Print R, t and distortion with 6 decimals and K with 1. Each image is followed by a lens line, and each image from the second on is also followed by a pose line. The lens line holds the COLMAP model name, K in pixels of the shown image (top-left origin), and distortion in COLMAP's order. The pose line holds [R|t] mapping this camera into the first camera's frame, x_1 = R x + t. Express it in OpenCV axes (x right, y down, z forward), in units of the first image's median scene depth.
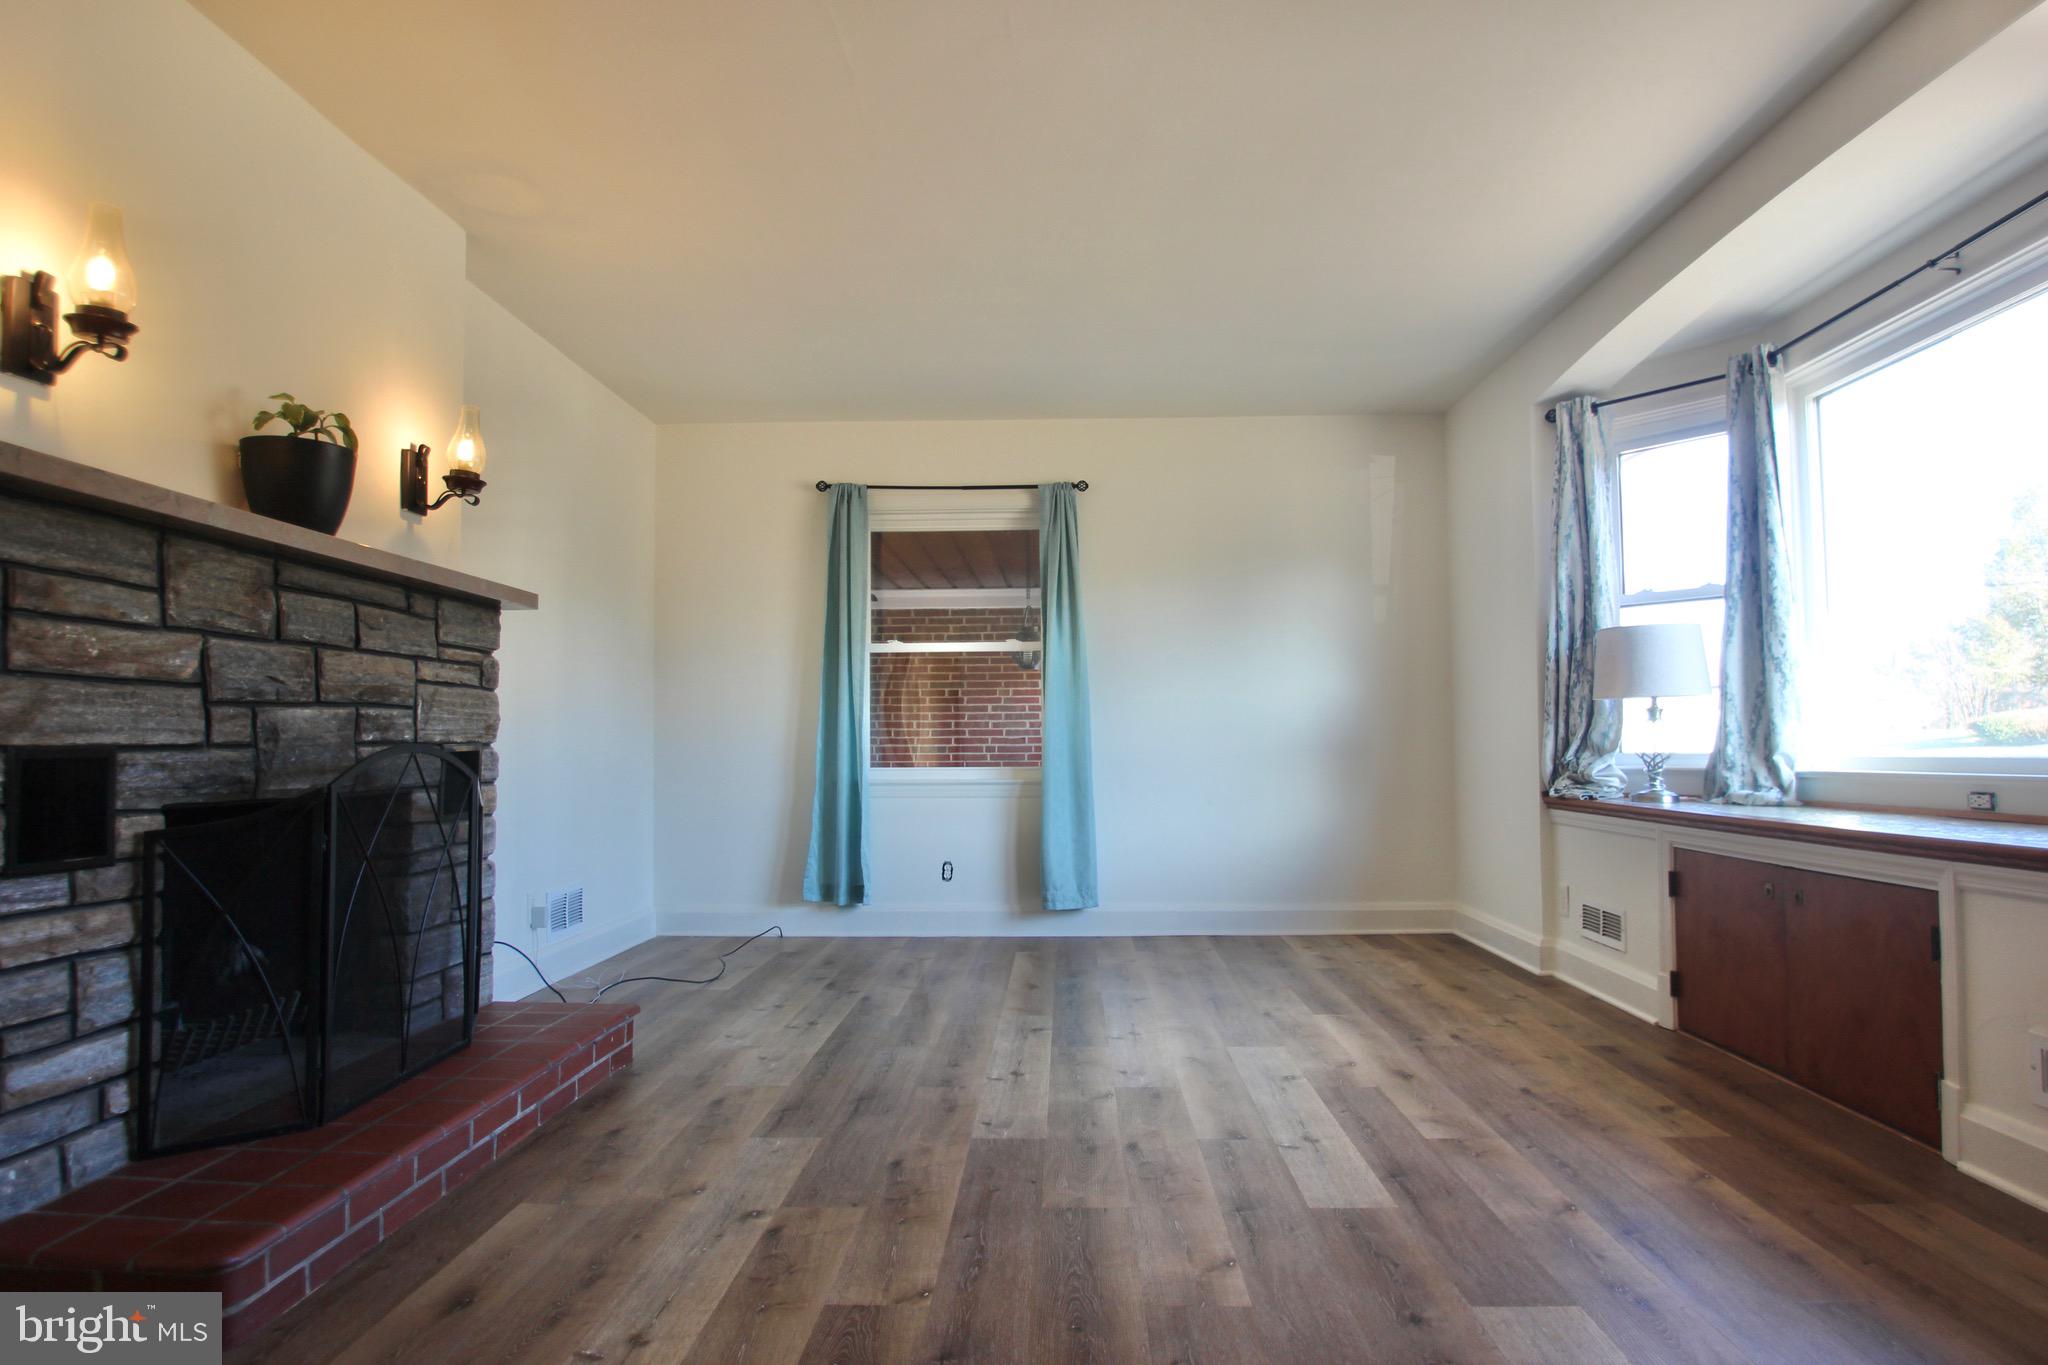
lens RADIAL K [[1121.9, 0, 1037.4], [0, 1121.9, 684.1], [0, 0, 1]] dist [-0.034043, -0.001543]
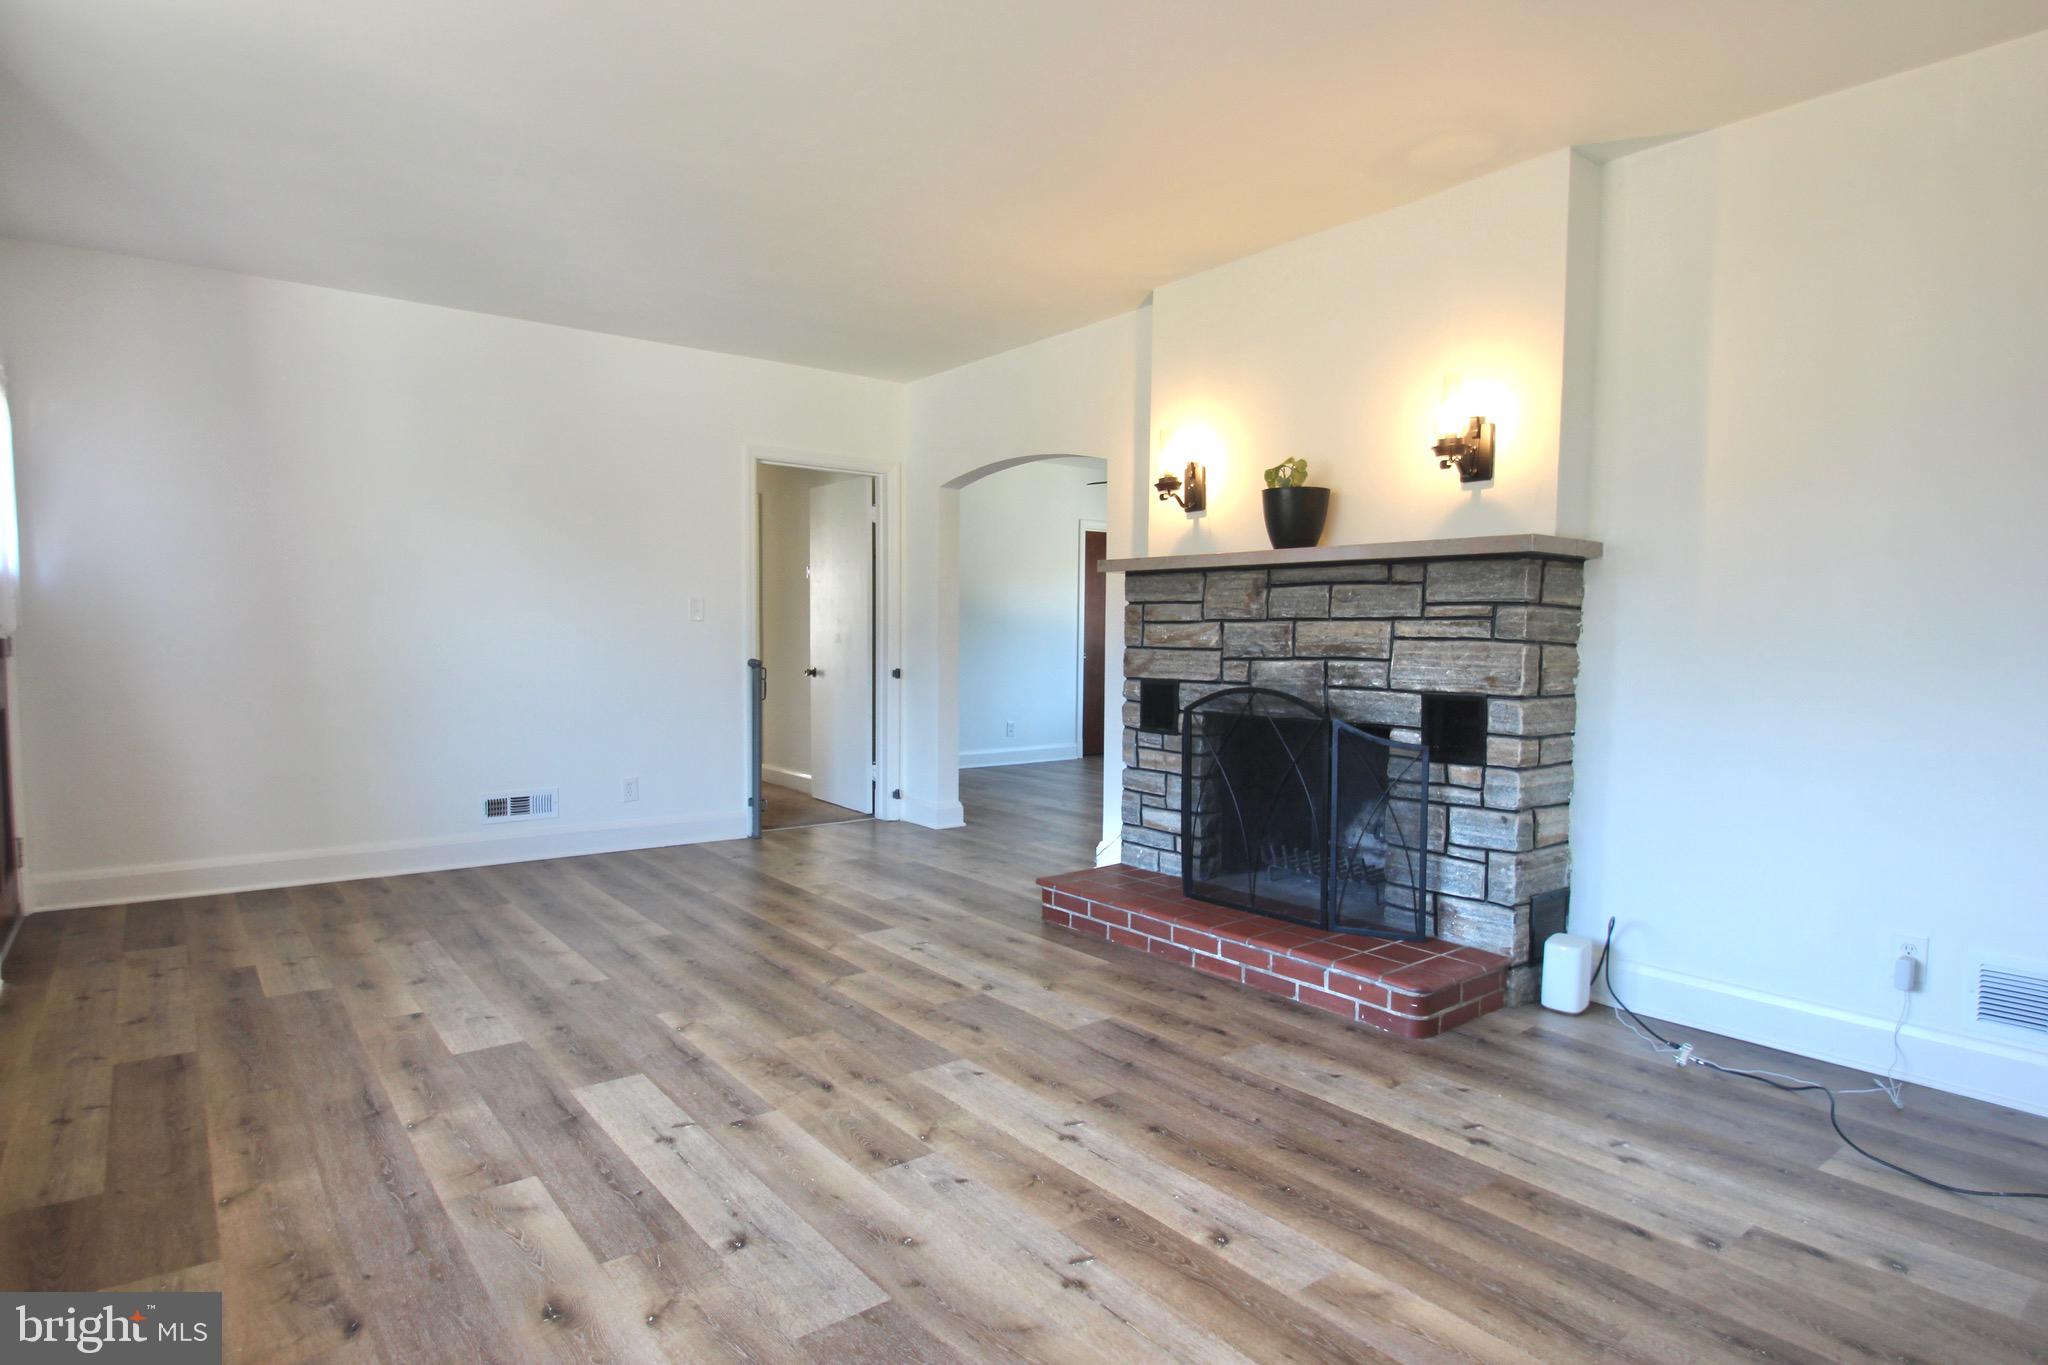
lens RADIAL K [[1121.9, 0, 1038.3], [0, 1121.9, 689.5], [0, 0, 1]] dist [-0.034043, -0.001543]
pose [[-0.763334, 0.033660, -0.645126, 0.640987], [0.030978, 0.999400, 0.015491, 0.027325], [0.645261, -0.008160, -0.763919, 2.063552]]
